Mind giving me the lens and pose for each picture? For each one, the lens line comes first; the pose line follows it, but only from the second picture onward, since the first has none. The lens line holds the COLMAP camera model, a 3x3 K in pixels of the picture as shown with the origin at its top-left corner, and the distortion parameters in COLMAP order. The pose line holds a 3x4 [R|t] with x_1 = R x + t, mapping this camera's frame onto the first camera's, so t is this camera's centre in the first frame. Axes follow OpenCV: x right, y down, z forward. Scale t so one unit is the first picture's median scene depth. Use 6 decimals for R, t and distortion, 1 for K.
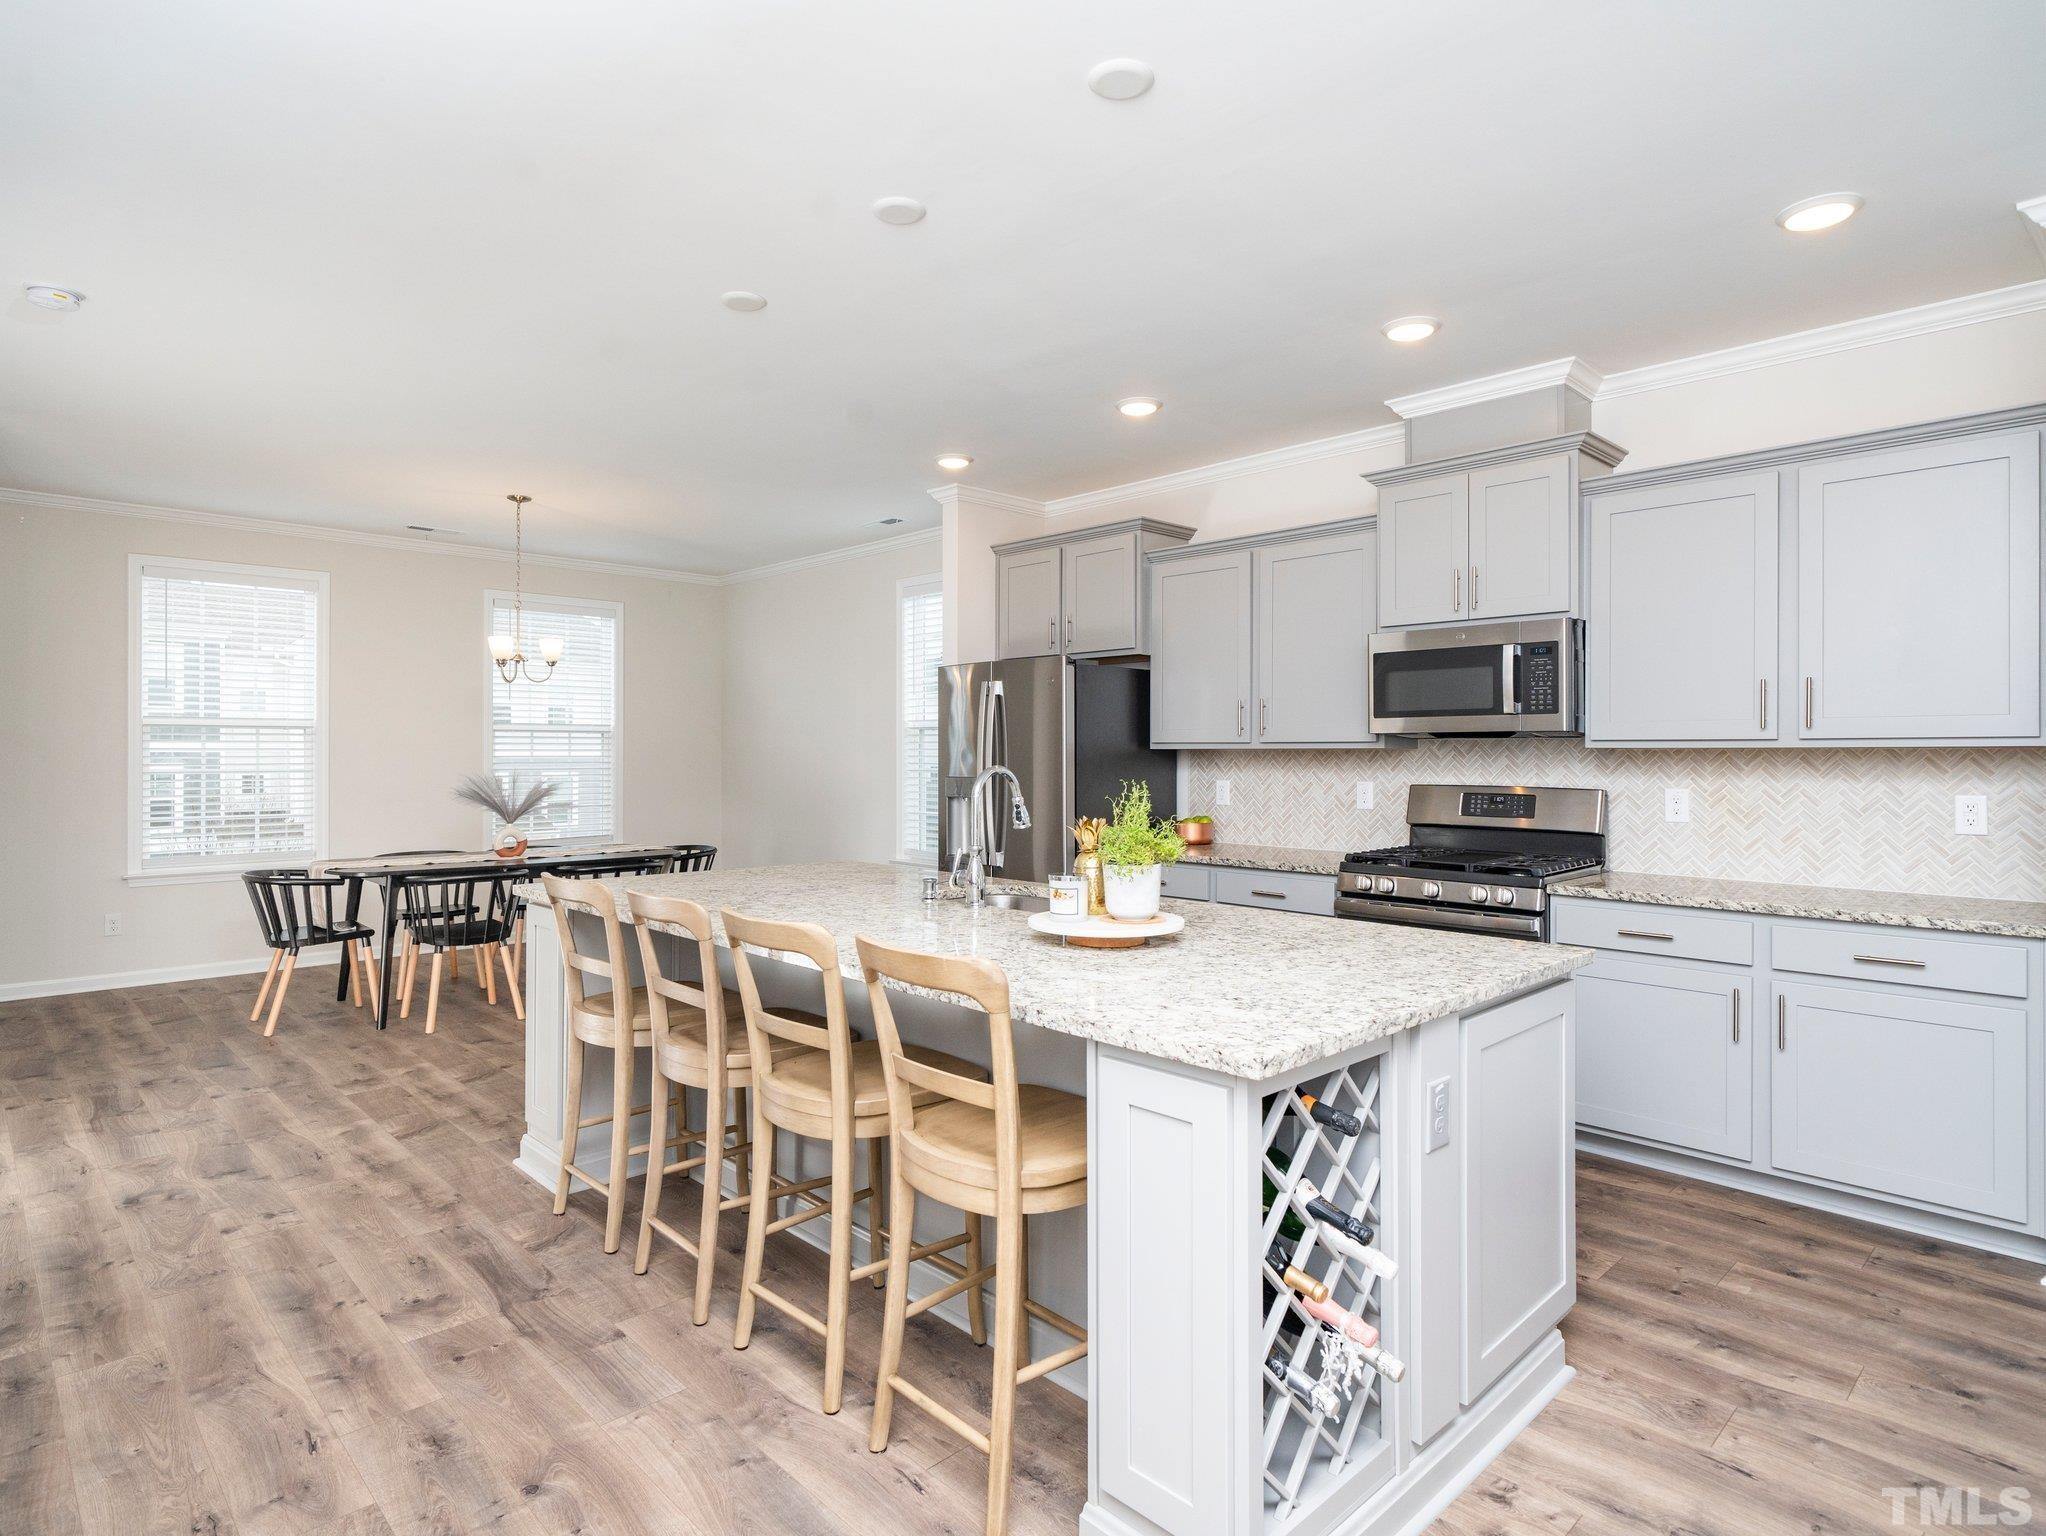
lens RADIAL K [[1147.1, 0, 1059.6], [0, 1147.1, 743.3], [0, 0, 1]] dist [-0.006797, 0.000634]
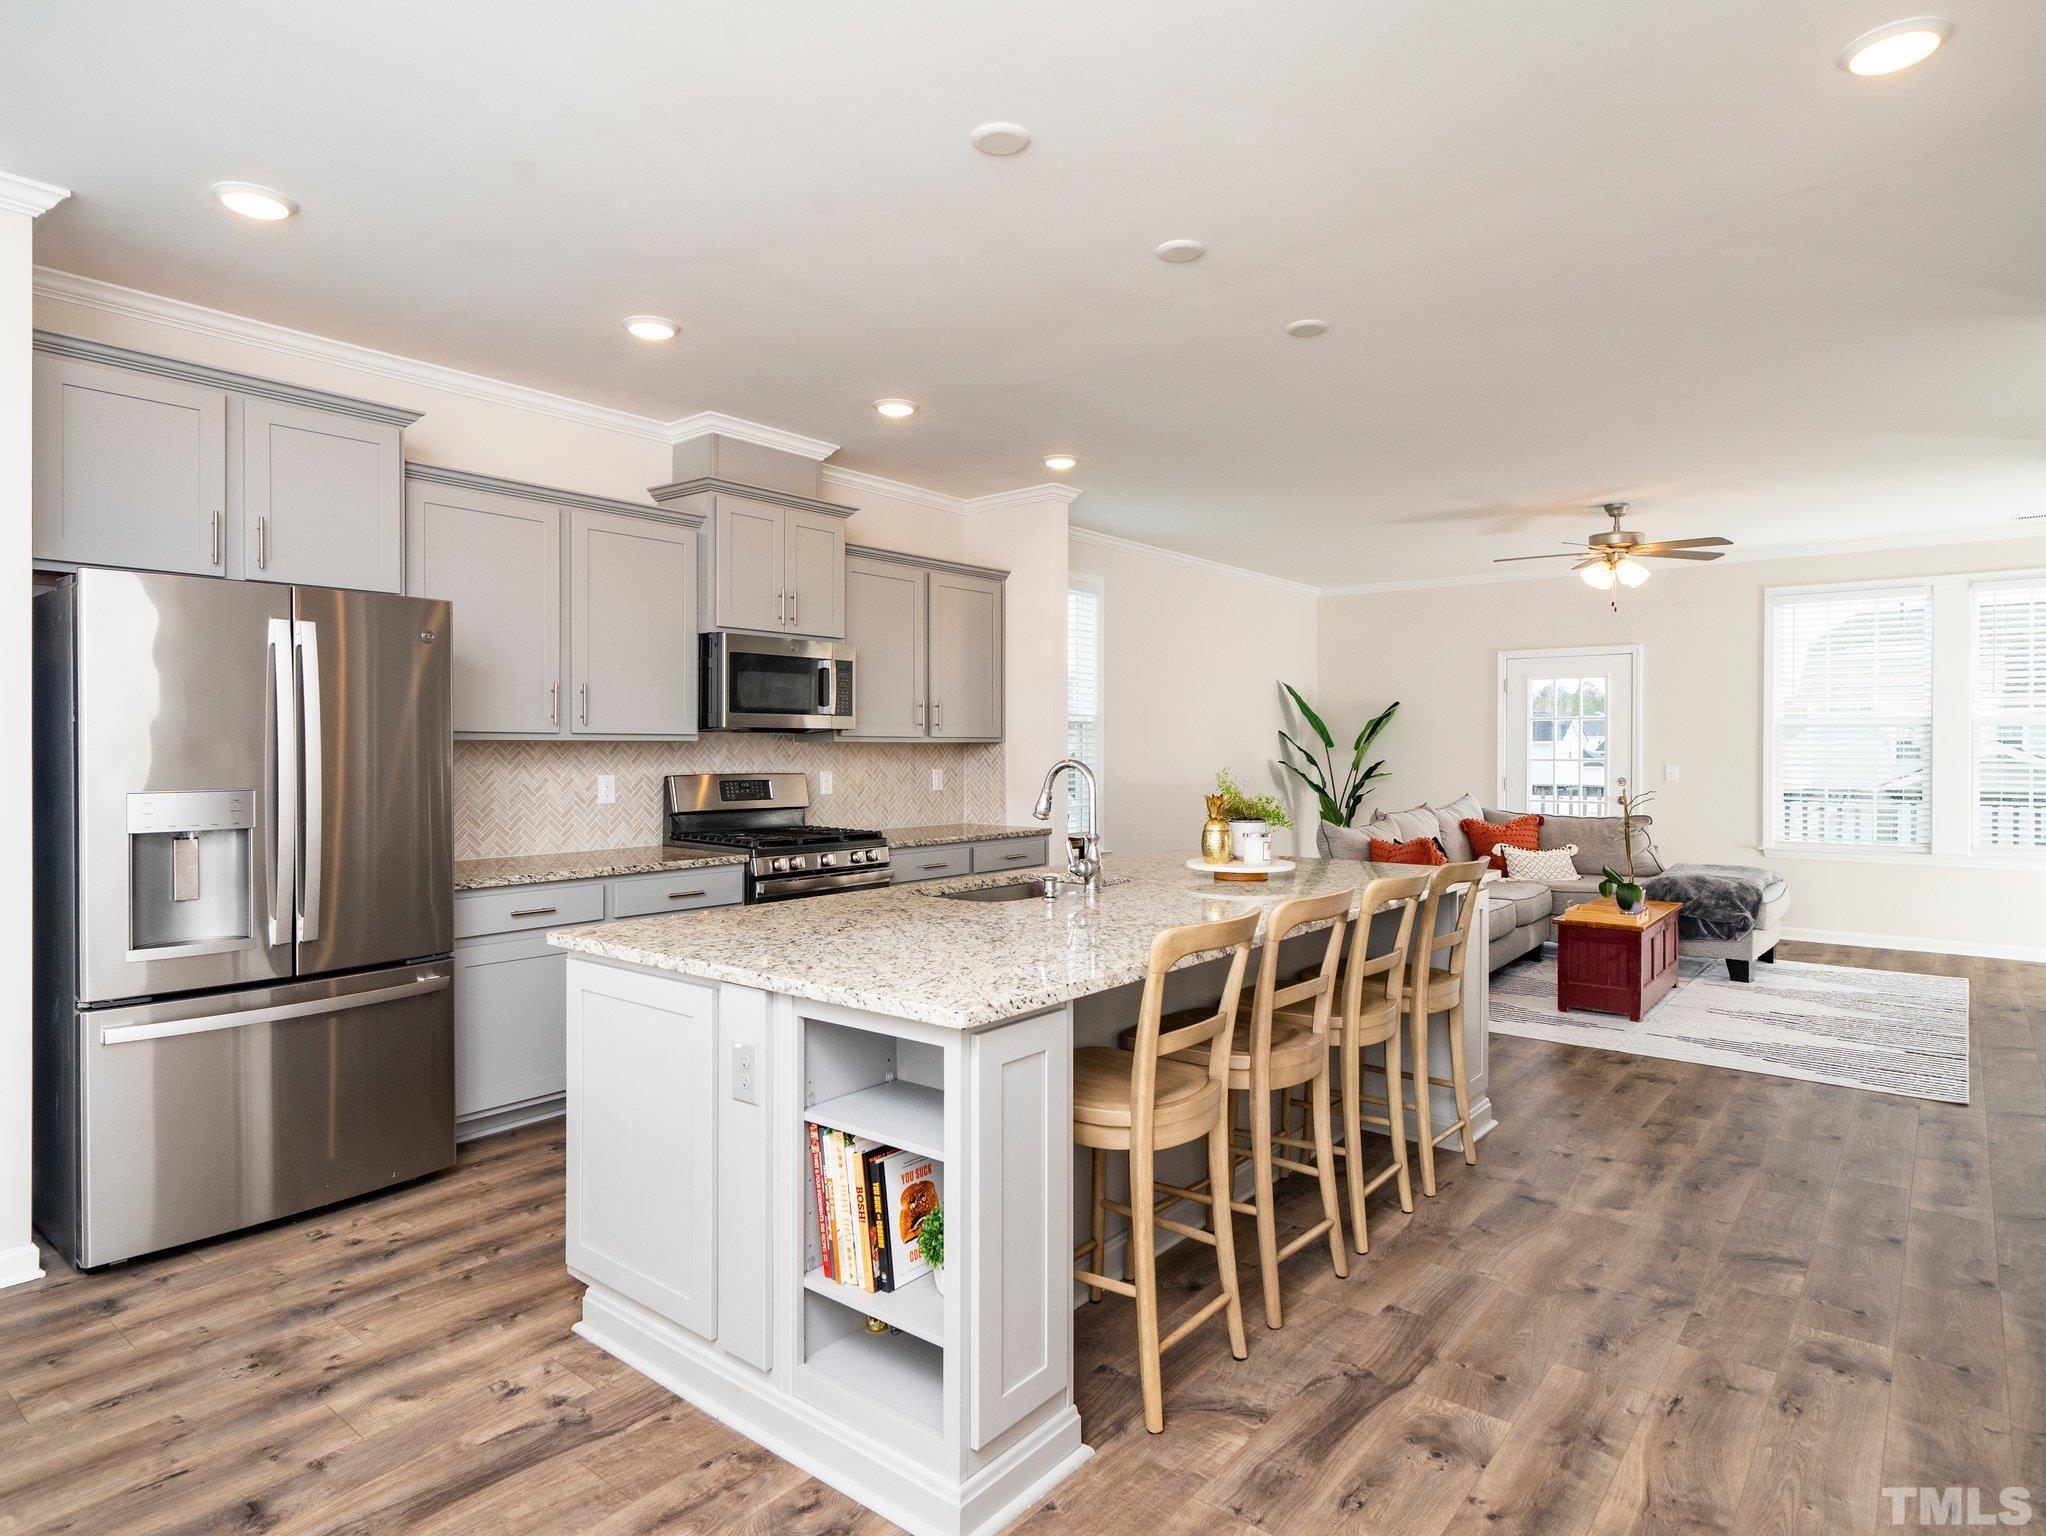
lens RADIAL K [[1147.1, 0, 1024.9], [0, 1147.1, 758.2], [0, 0, 1]] dist [-0.006797, 0.000634]
pose [[-0.112069, -0.012845, 0.993617, -1.334991], [-0.009034, 0.999888, 0.011907, 0.008853], [-0.993659, -0.007642, -0.112172, 1.409178]]
